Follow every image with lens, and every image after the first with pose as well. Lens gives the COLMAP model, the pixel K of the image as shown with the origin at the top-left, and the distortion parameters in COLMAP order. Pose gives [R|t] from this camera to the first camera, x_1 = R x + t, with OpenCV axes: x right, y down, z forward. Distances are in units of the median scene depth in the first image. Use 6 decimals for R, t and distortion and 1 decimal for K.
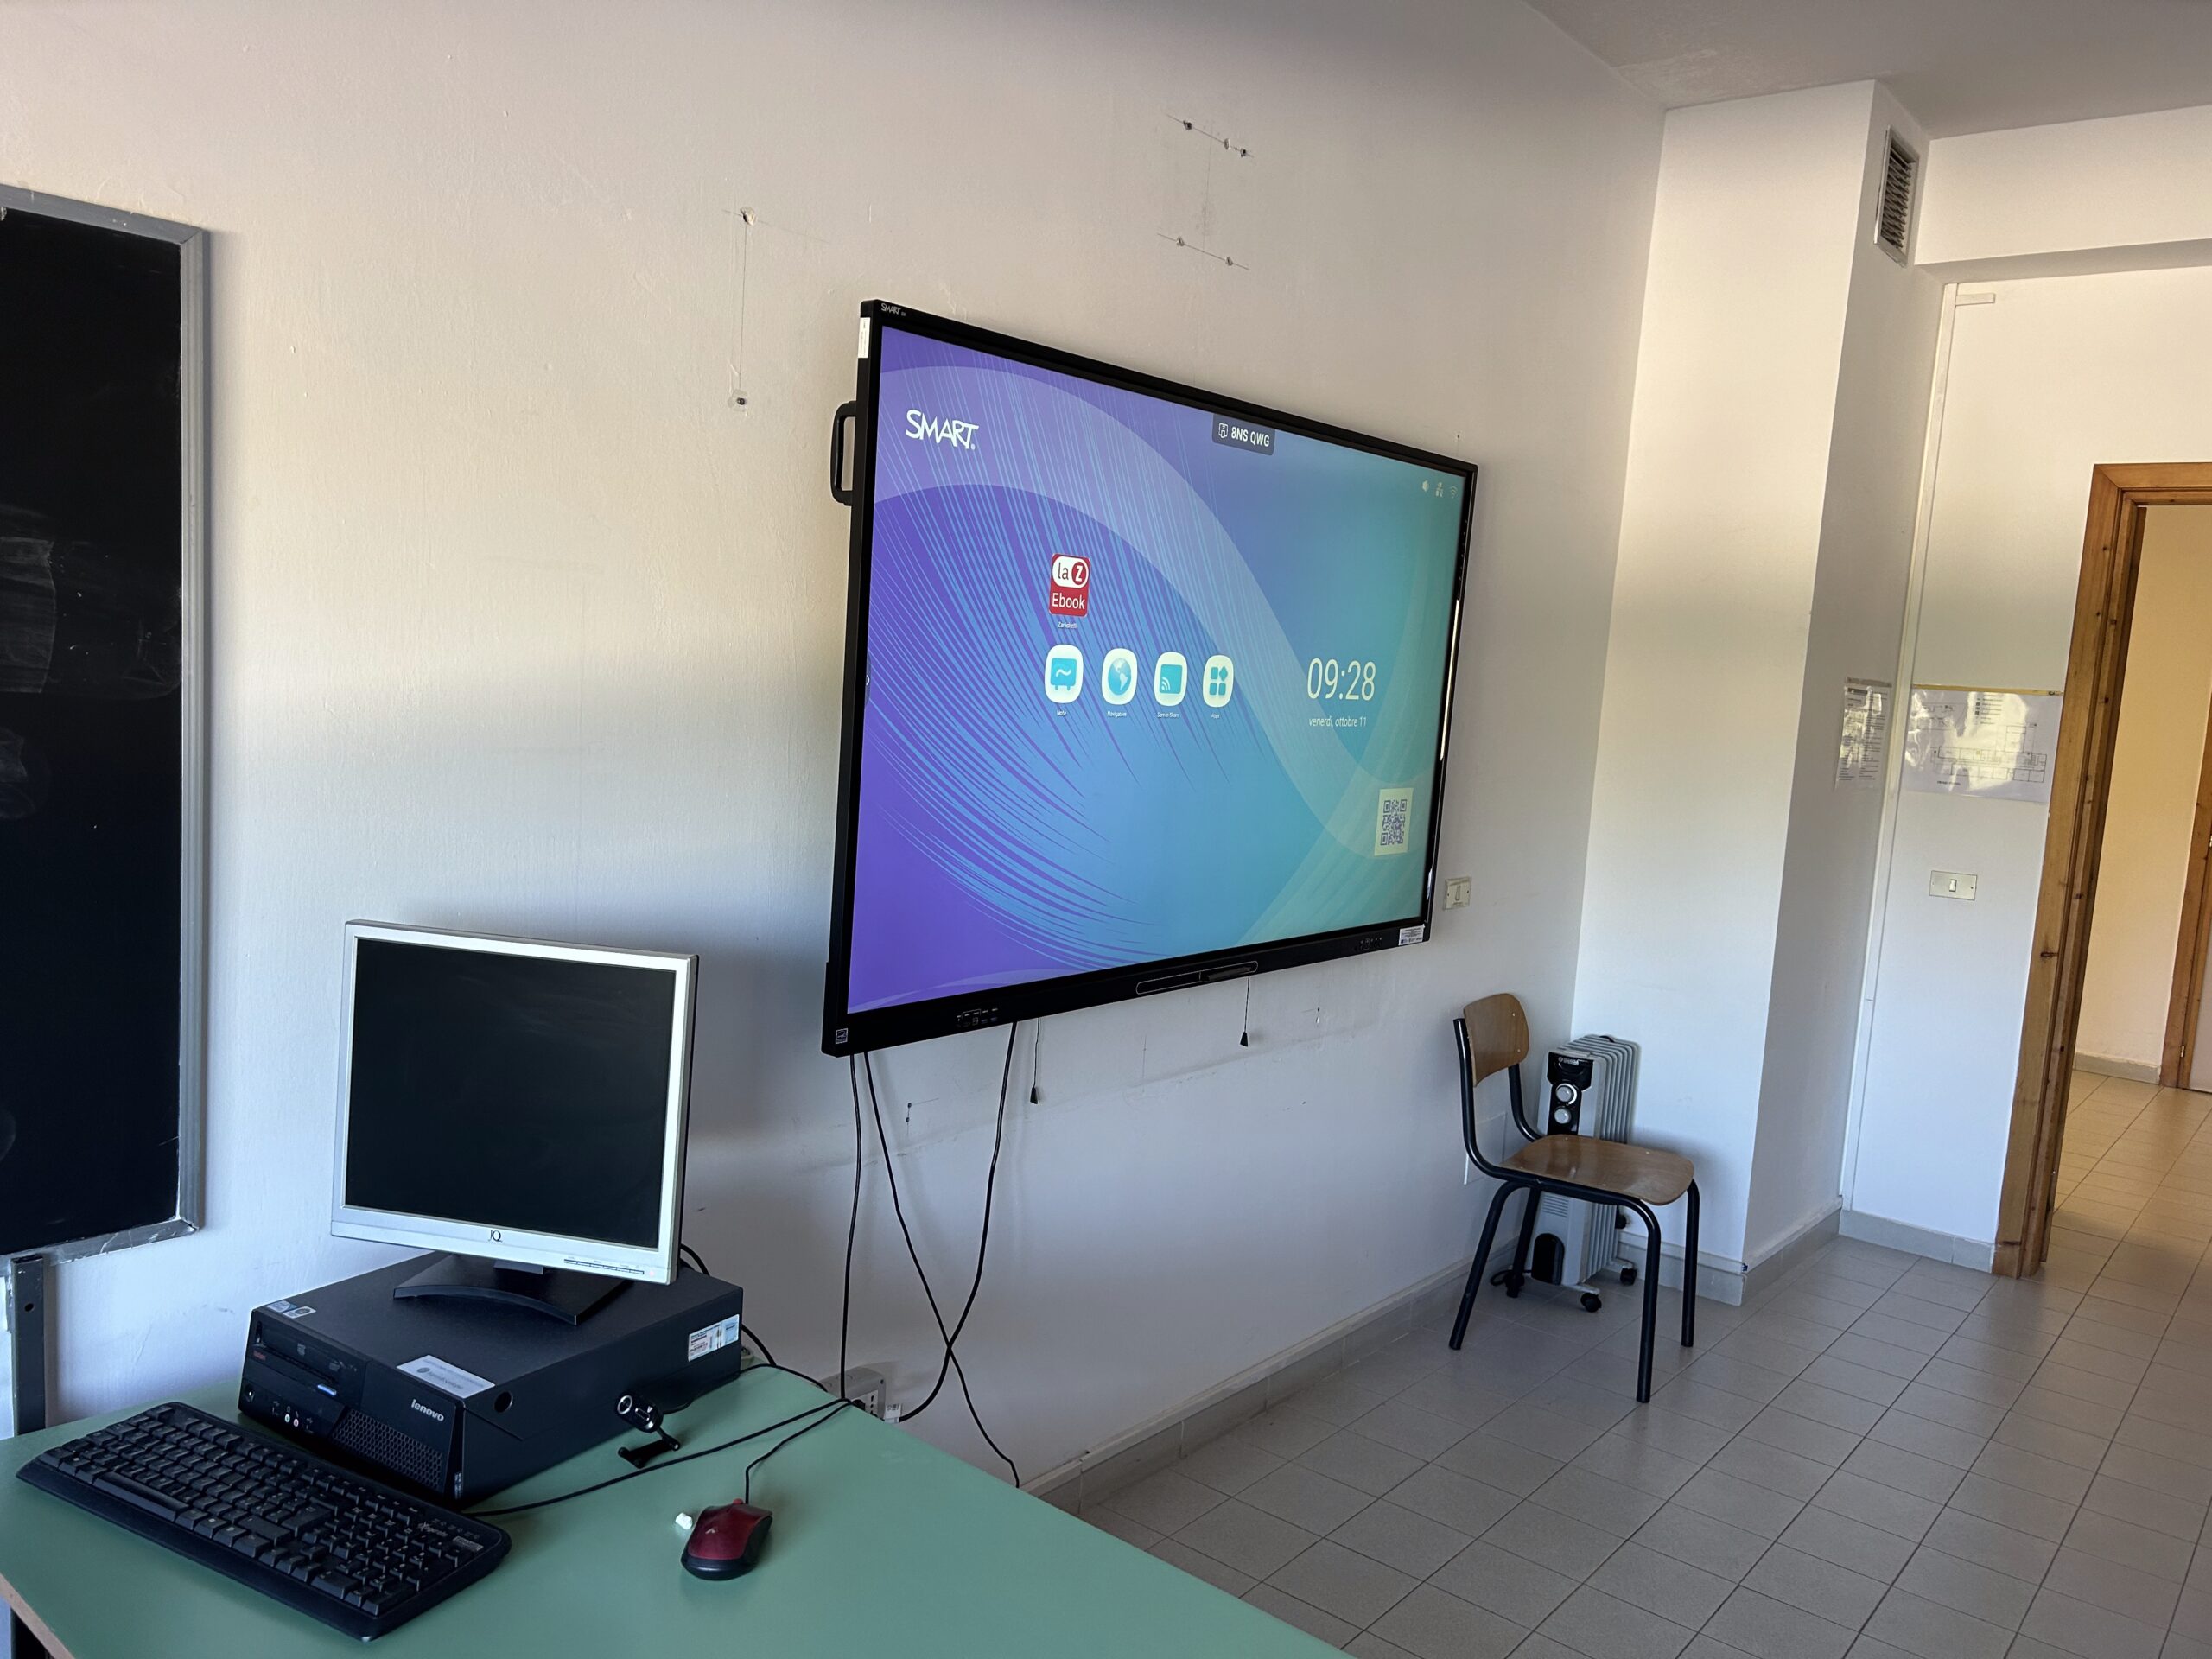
lens RADIAL K [[1650.0, 0, 1106.0], [0, 1650.0, 829.5], [0, 0, 1]] dist [0.047996, -0.002863]
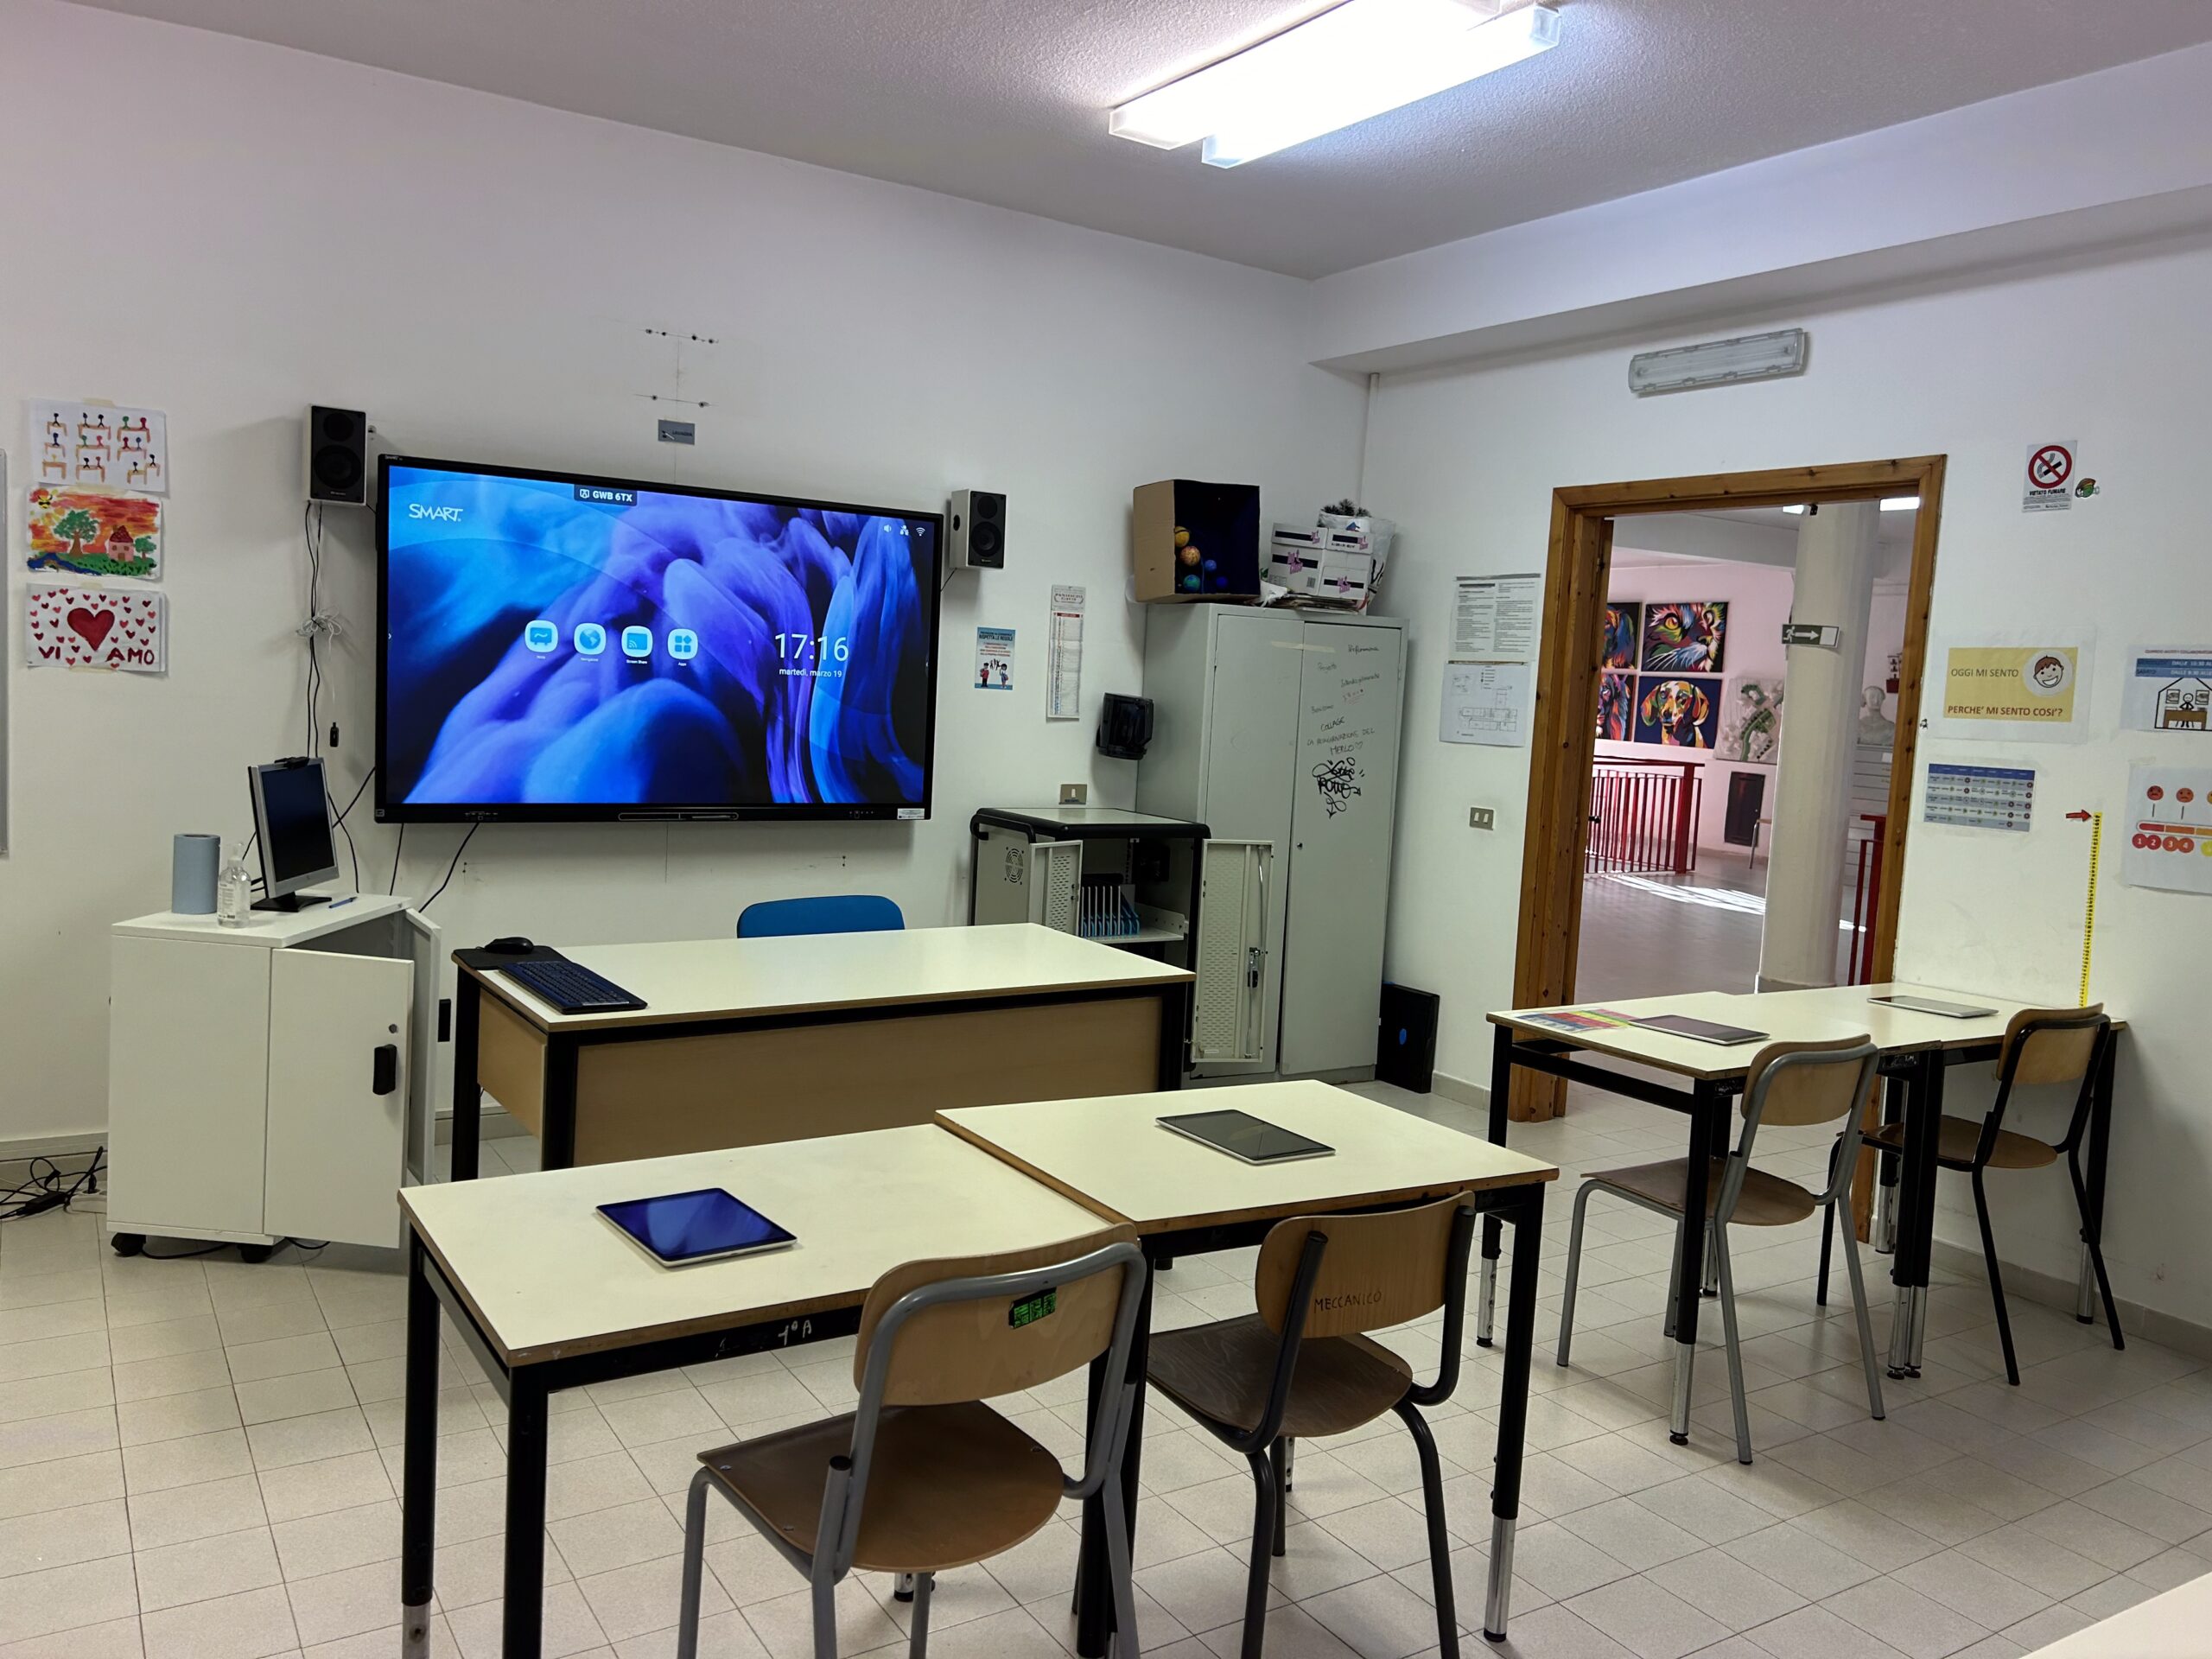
lens RADIAL K [[1650.0, 0, 1106.0], [0, 1650.0, 829.5], [0, 0, 1]] dist [0.047996, -0.002863]
pose [[0.946637, 0.013980, -0.321999, 0.911005], [-0.023705, 0.999373, -0.026300, 0.122427], [0.321429, 0.032529, 0.946375, -0.440811]]
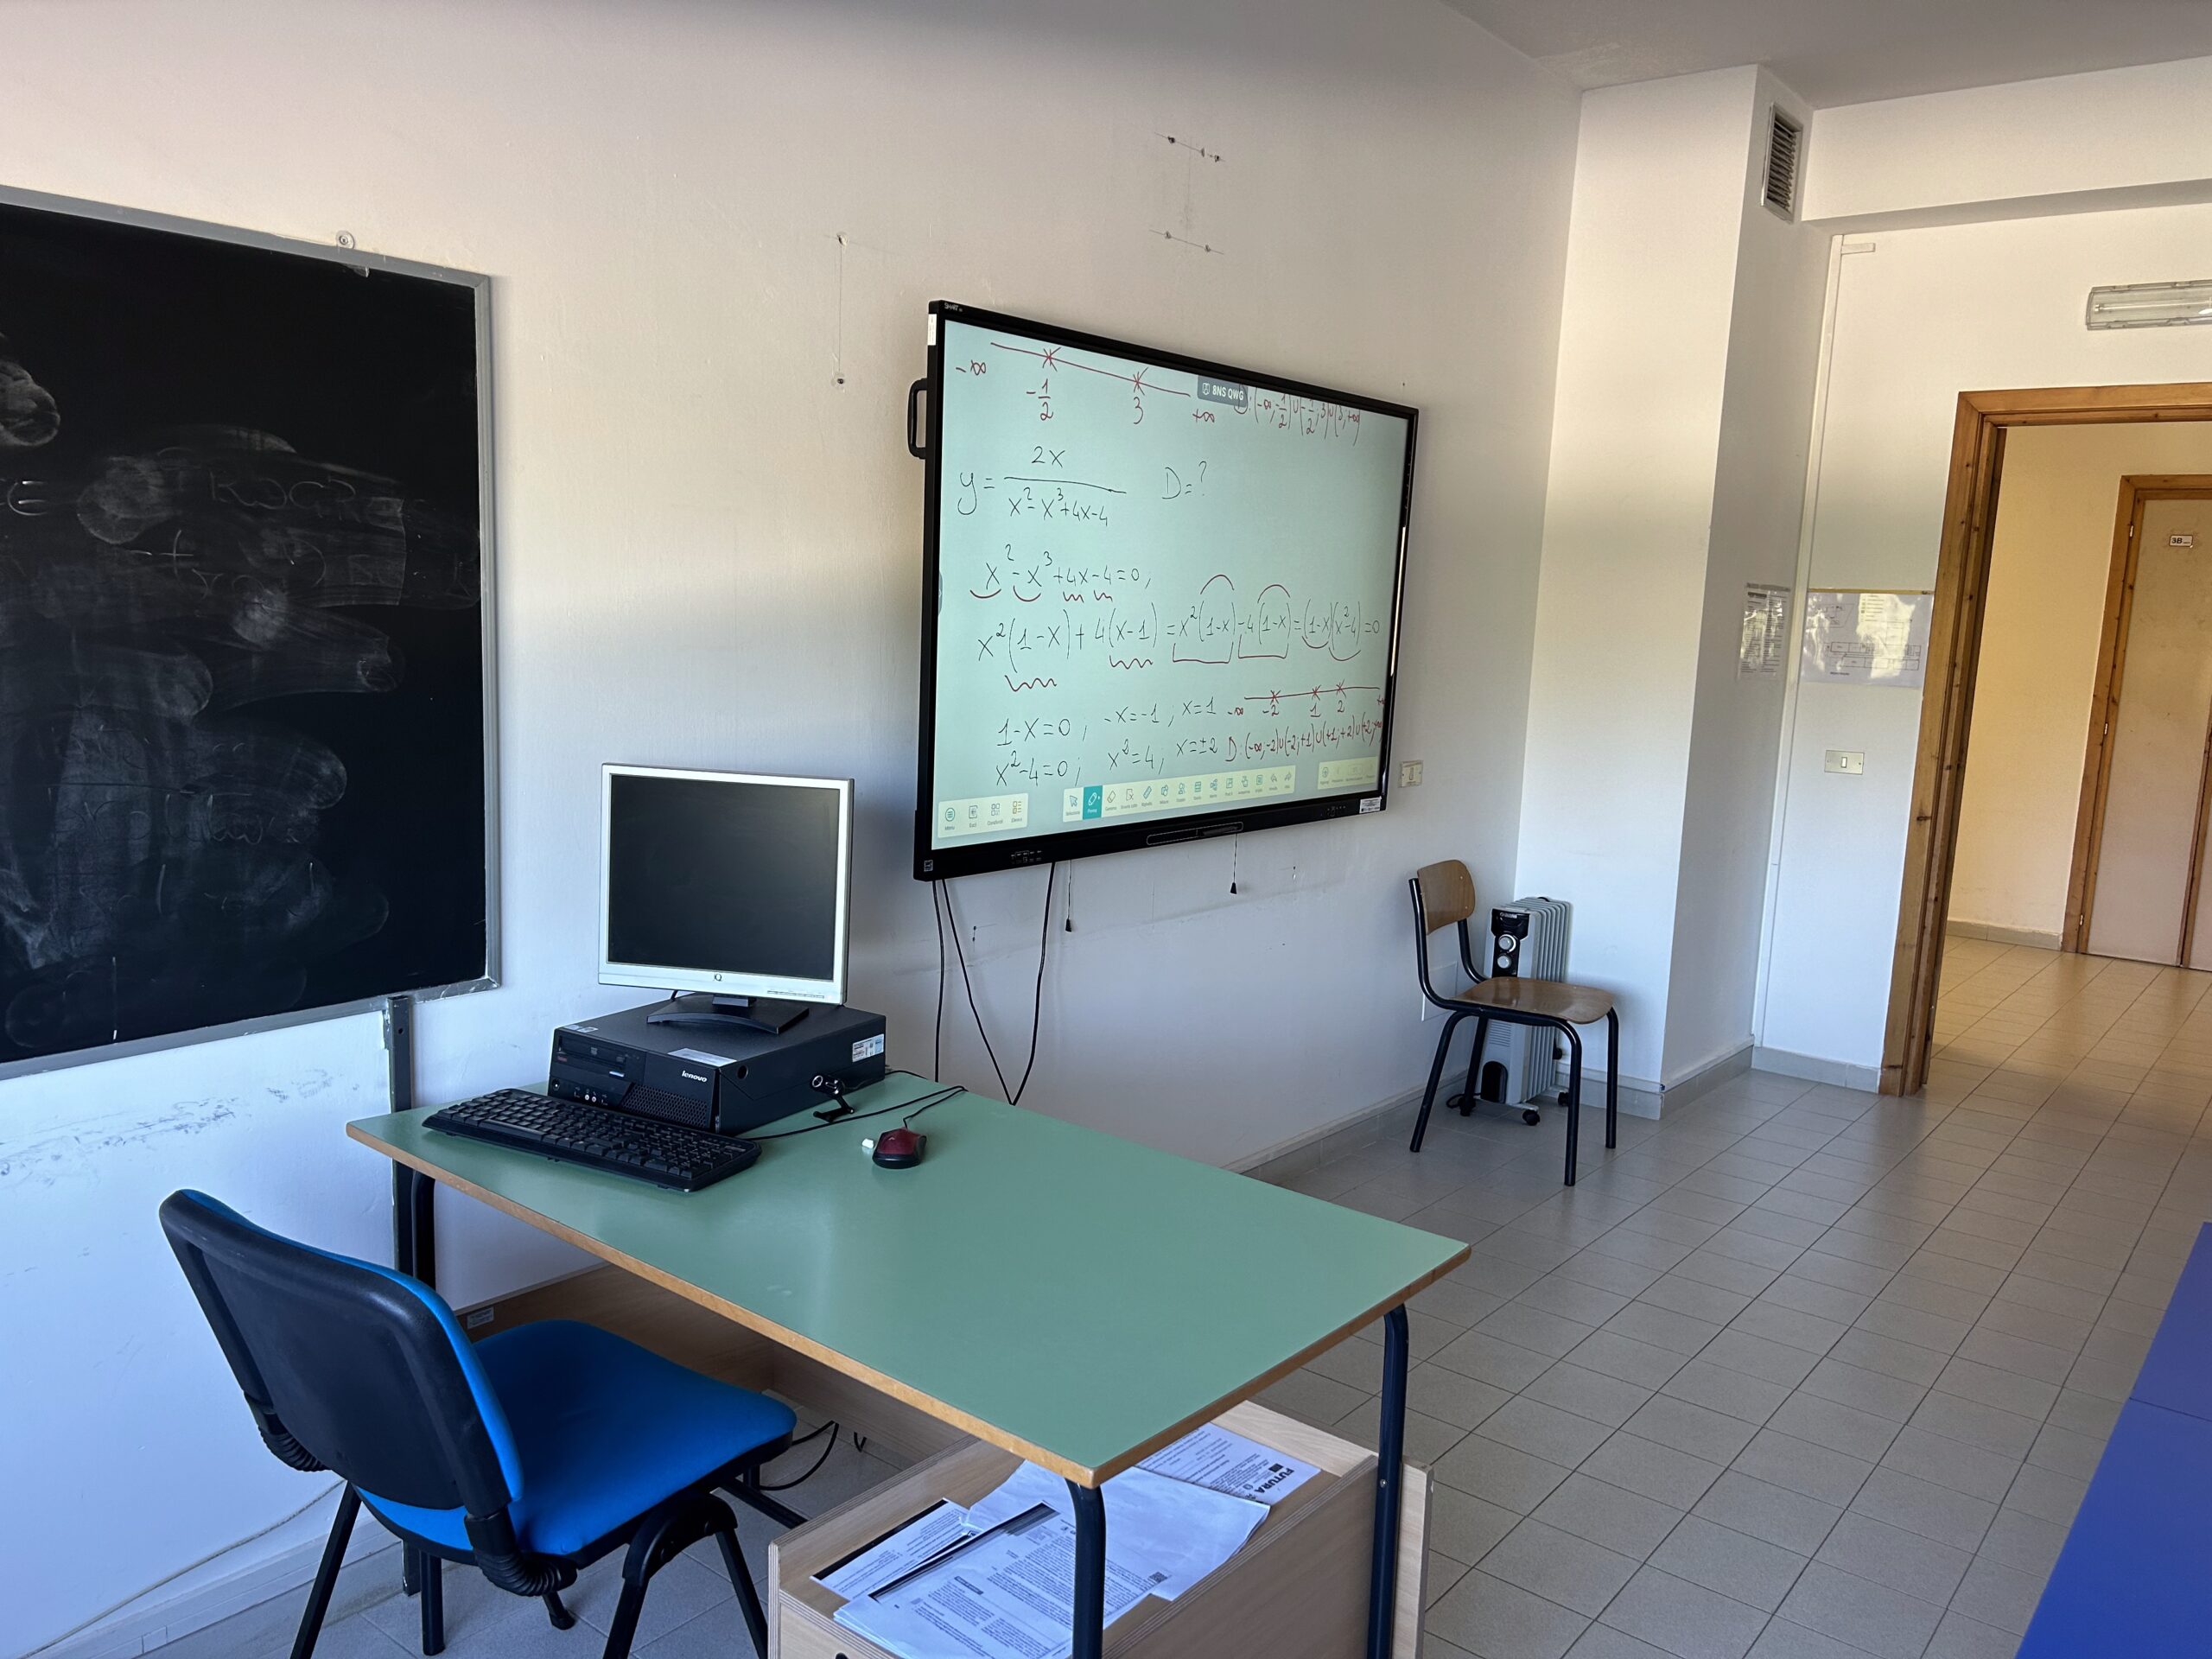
lens RADIAL K [[1637.5, 0, 1106.0], [0, 1637.5, 829.5], [0, 0, 1]] dist [0.090042, -0.071860]
pose [[0.999649, -0.025685, 0.006566, -0.017460], [0.025432, 0.999023, 0.036132, 0.035572], [-0.007488, -0.035953, 0.999325, -0.208222]]
